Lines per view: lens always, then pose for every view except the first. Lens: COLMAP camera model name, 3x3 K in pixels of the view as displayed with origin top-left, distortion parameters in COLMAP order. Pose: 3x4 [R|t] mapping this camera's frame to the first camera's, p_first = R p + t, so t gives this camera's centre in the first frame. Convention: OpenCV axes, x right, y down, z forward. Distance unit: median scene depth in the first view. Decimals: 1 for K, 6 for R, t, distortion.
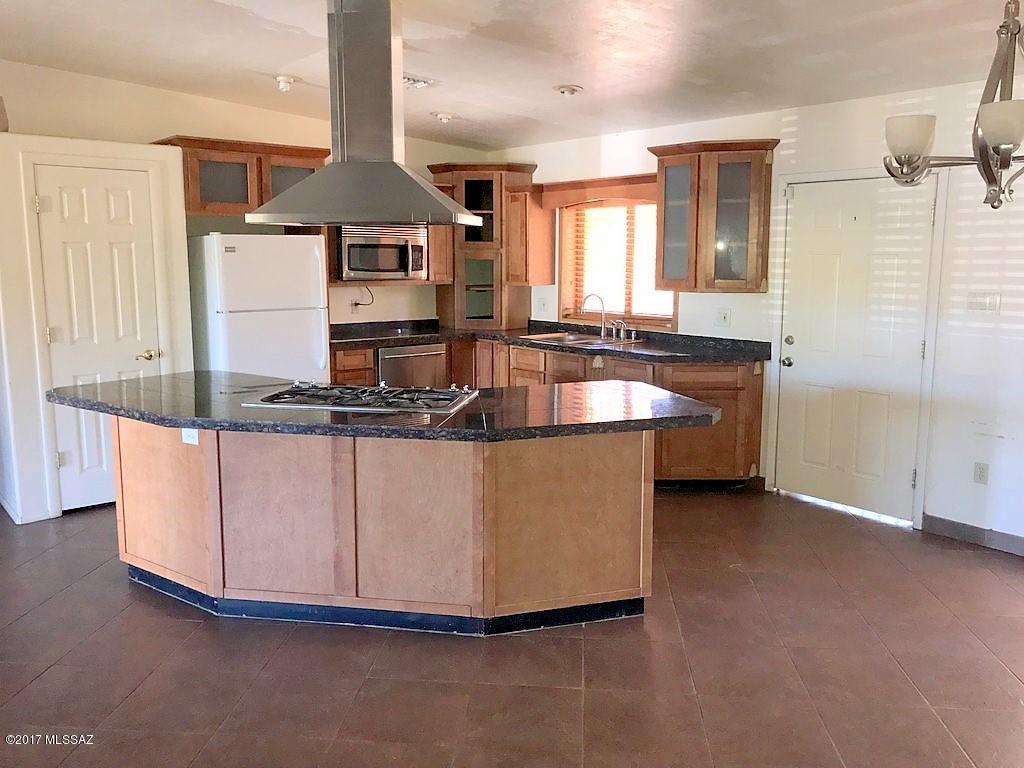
lens RADIAL K [[845.1, 0, 509.2], [0, 845.1, 384.1], [0, 0, 1]] dist [0.012985, -0.006926]
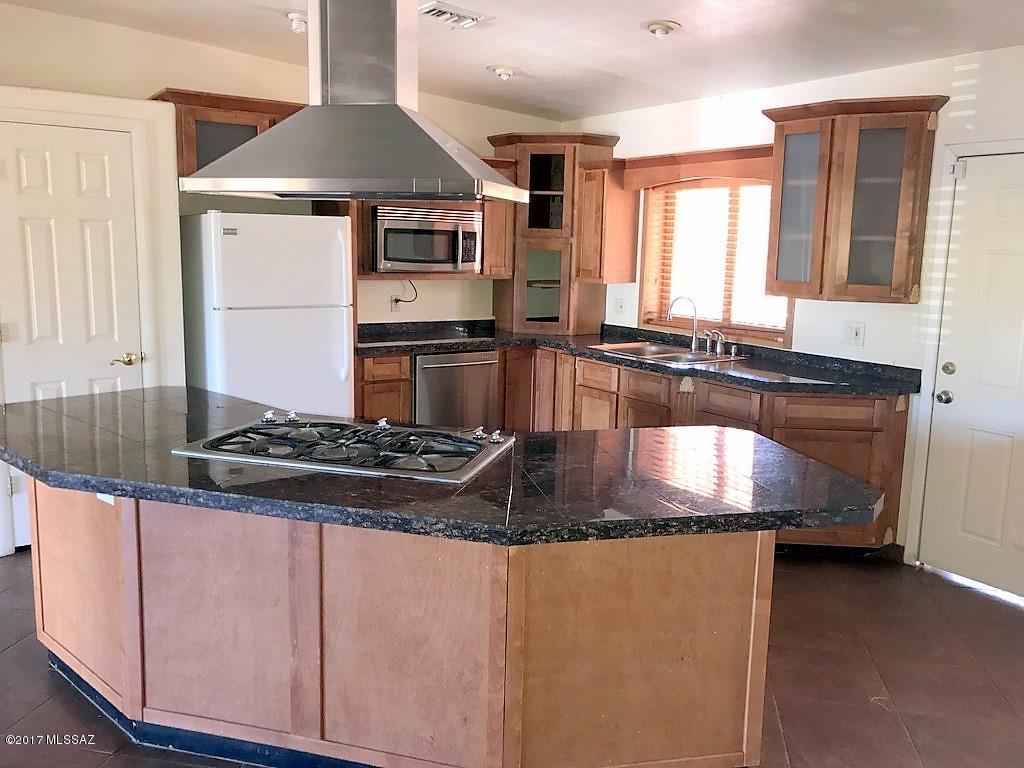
lens RADIAL K [[845.1, 0, 510.4], [0, 845.1, 381.6], [0, 0, 1]] dist [0.012985, -0.006926]
pose [[0.994993, 0.036394, -0.093083, 0.016976], [-0.035558, 0.999311, 0.010628, -0.034468], [0.093406, -0.007265, 0.995602, 0.222657]]
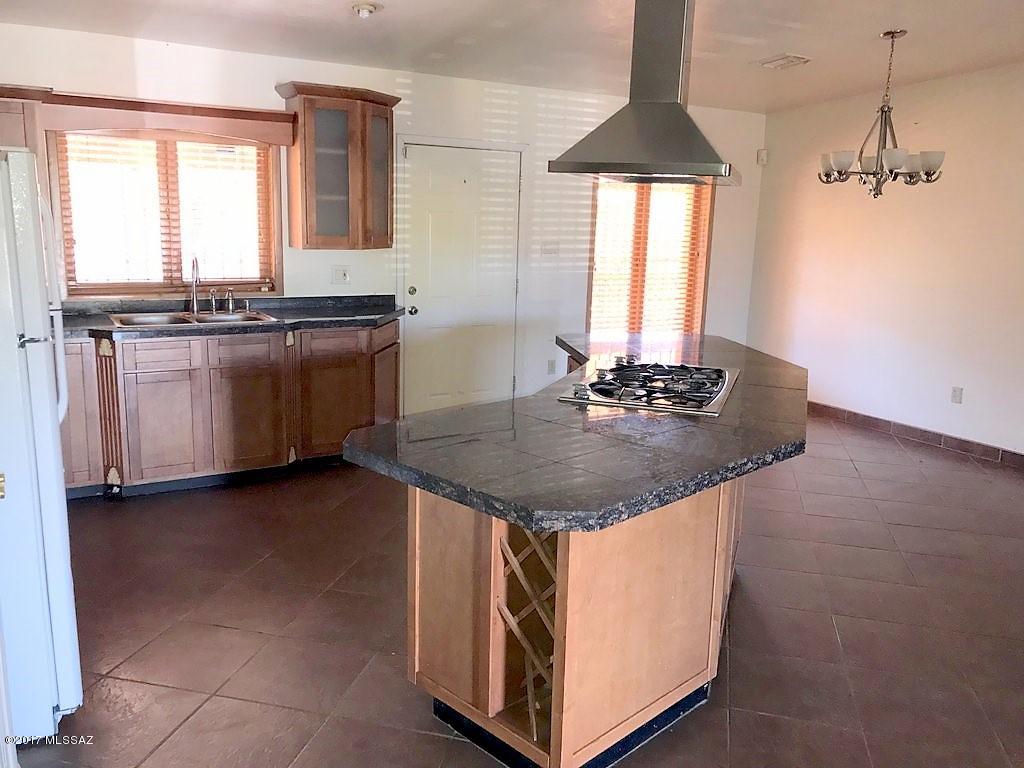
lens RADIAL K [[845.1, 0, 516.4], [0, 845.1, 382.5], [0, 0, 1]] dist [0.012985, -0.006926]
pose [[0.134429, -0.191853, 0.972174, -0.731817], [0.123266, 0.976696, 0.175700, -0.111391], [-0.983226, 0.096217, 0.154945, 0.717190]]
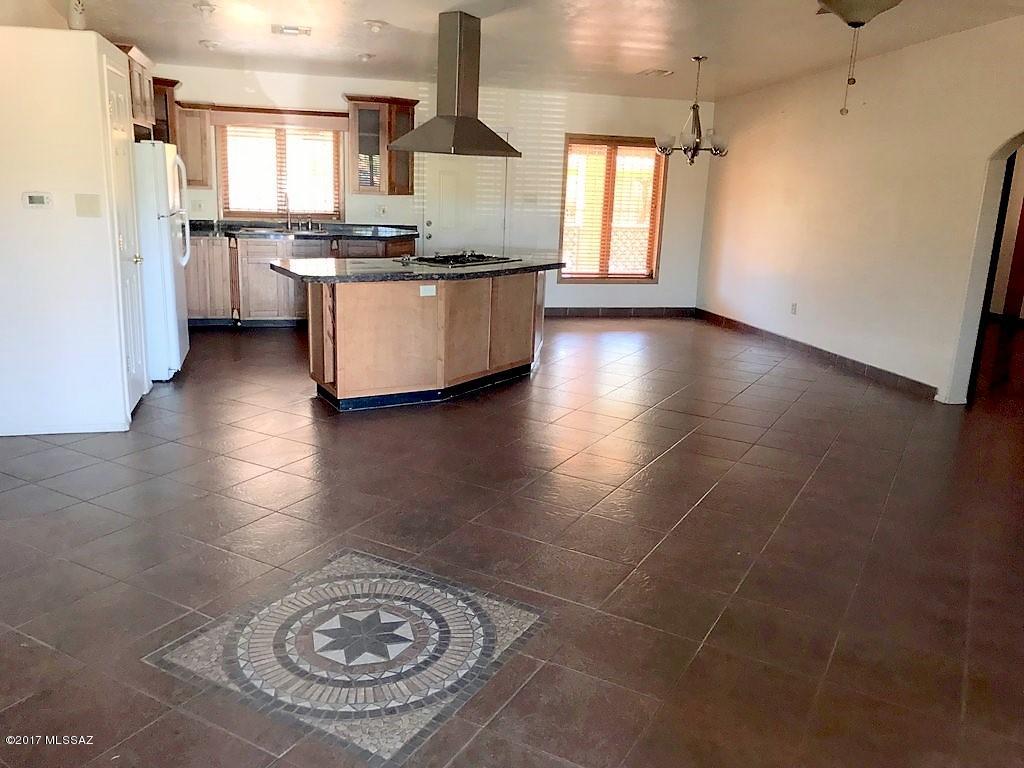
lens RADIAL K [[845.1, 0, 514.8], [0, 845.1, 388.7], [0, 0, 1]] dist [0.012985, -0.006926]
pose [[0.389985, -0.214436, 0.895505, -1.200037], [0.102052, 0.976581, 0.189408, -0.031813], [-0.915148, 0.017522, 0.402736, 0.165967]]
